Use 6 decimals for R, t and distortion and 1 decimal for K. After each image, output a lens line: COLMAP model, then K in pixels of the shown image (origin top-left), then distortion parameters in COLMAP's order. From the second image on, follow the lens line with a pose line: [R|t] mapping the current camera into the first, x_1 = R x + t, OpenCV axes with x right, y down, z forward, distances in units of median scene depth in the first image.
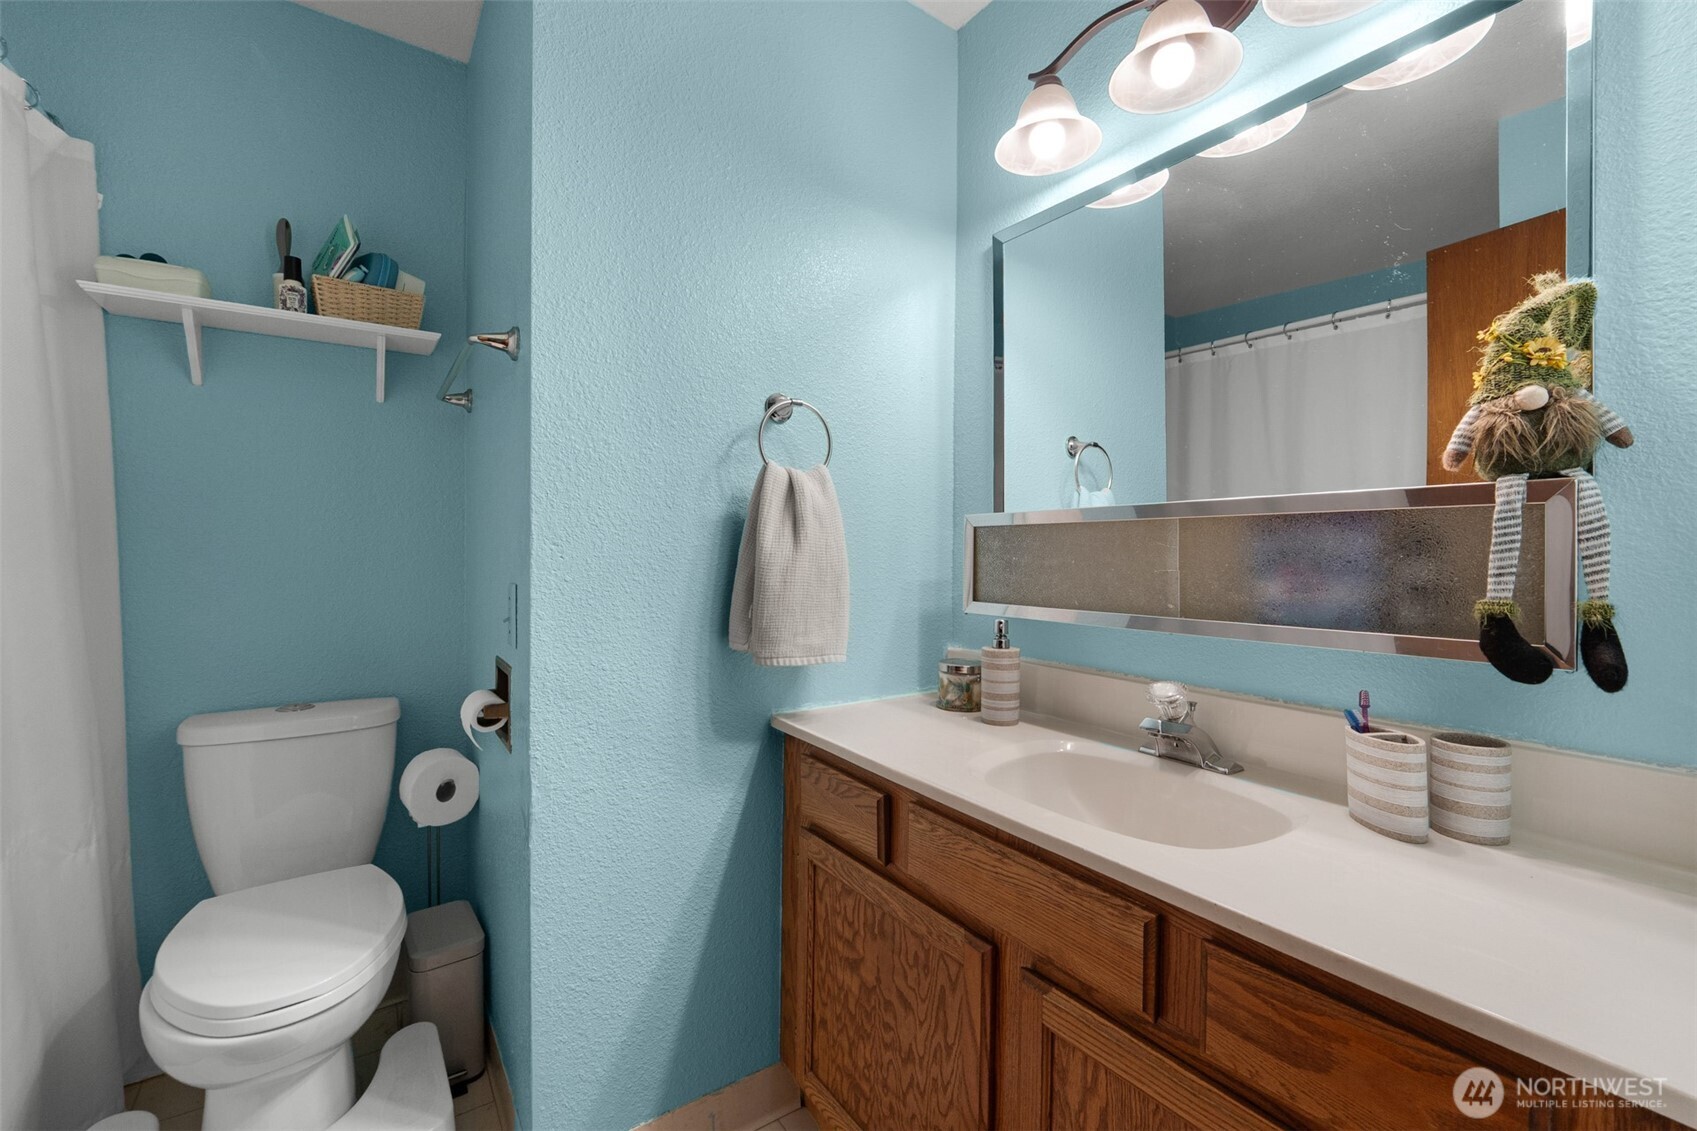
lens RADIAL K [[714.5, 0, 857.7], [0, 714.5, 541.9], [0, 0, 1]] dist [-0.002482, 0.000097]
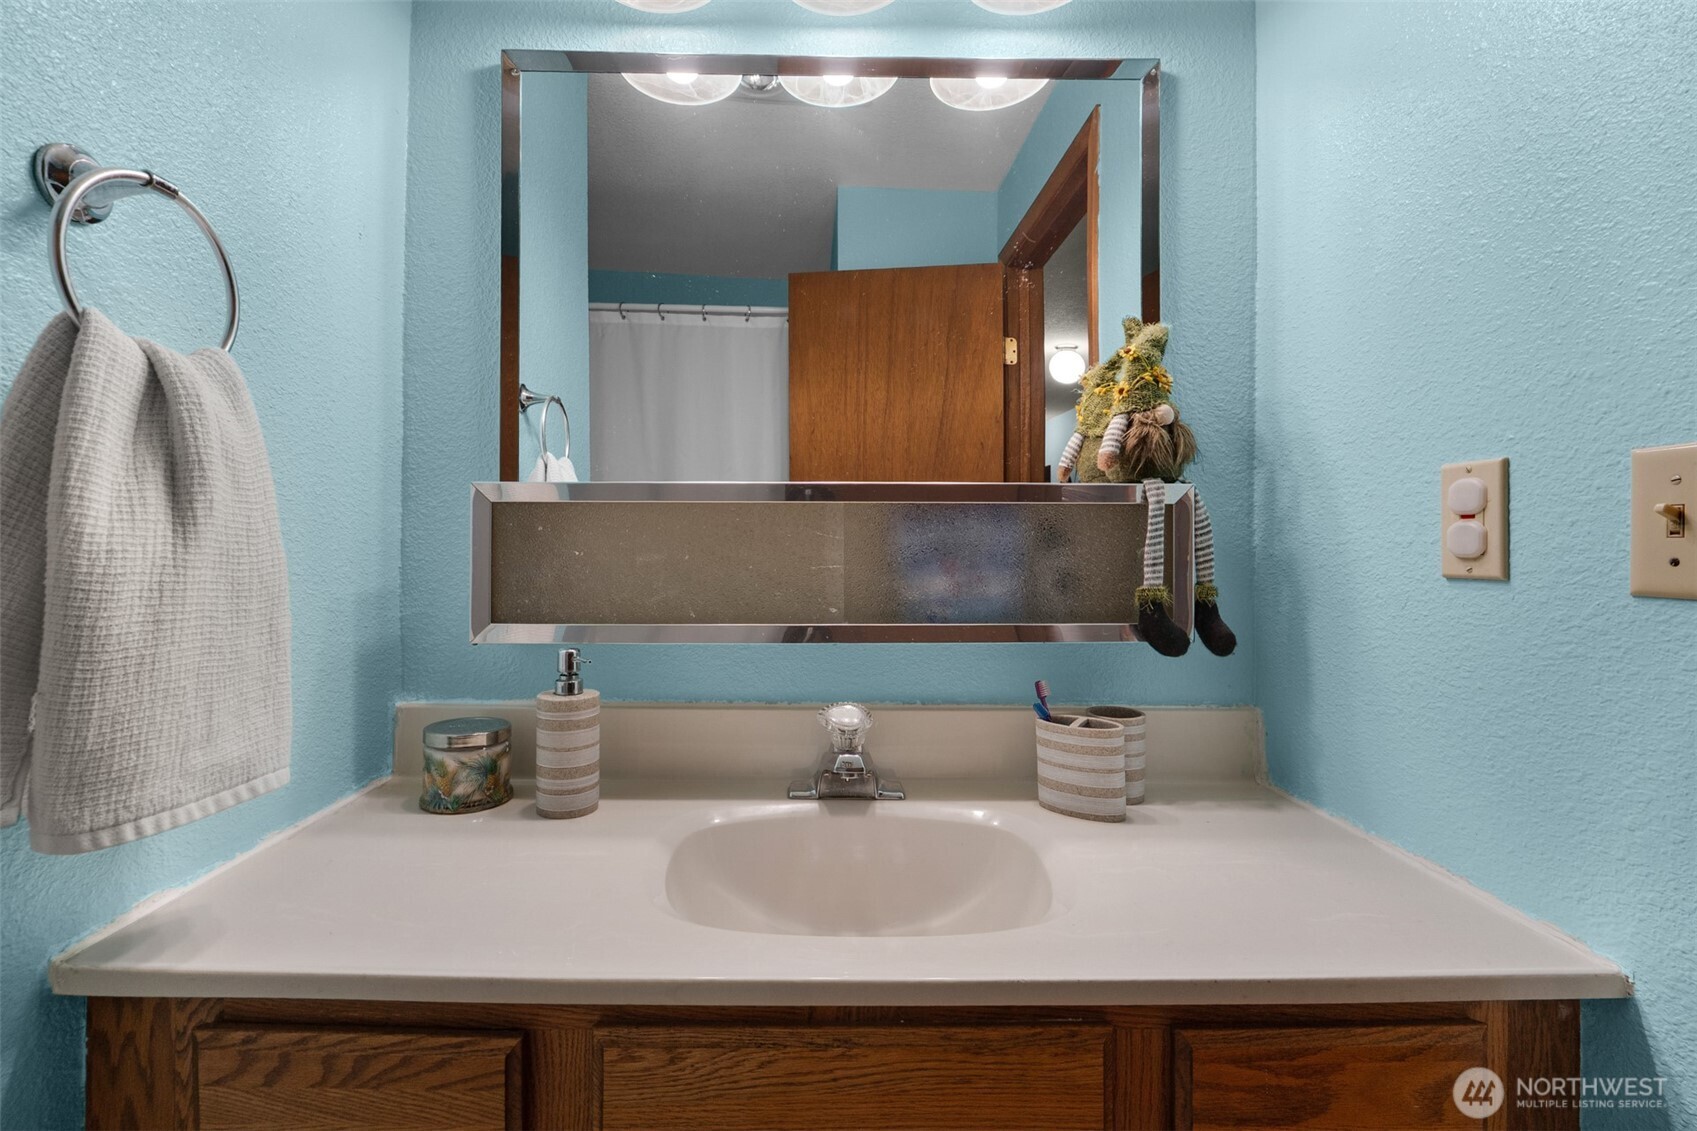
lens RADIAL K [[737.9, 0, 840.6], [0, 737.9, 536.6], [0, 0, 1]] dist [-0.008659, 0.000143]
pose [[0.563225, 0.005497, 0.826285, -0.242506], [-0.014479, 0.999890, 0.003217, 0.002812], [-0.826177, -0.013776, 0.563242, 0.499417]]
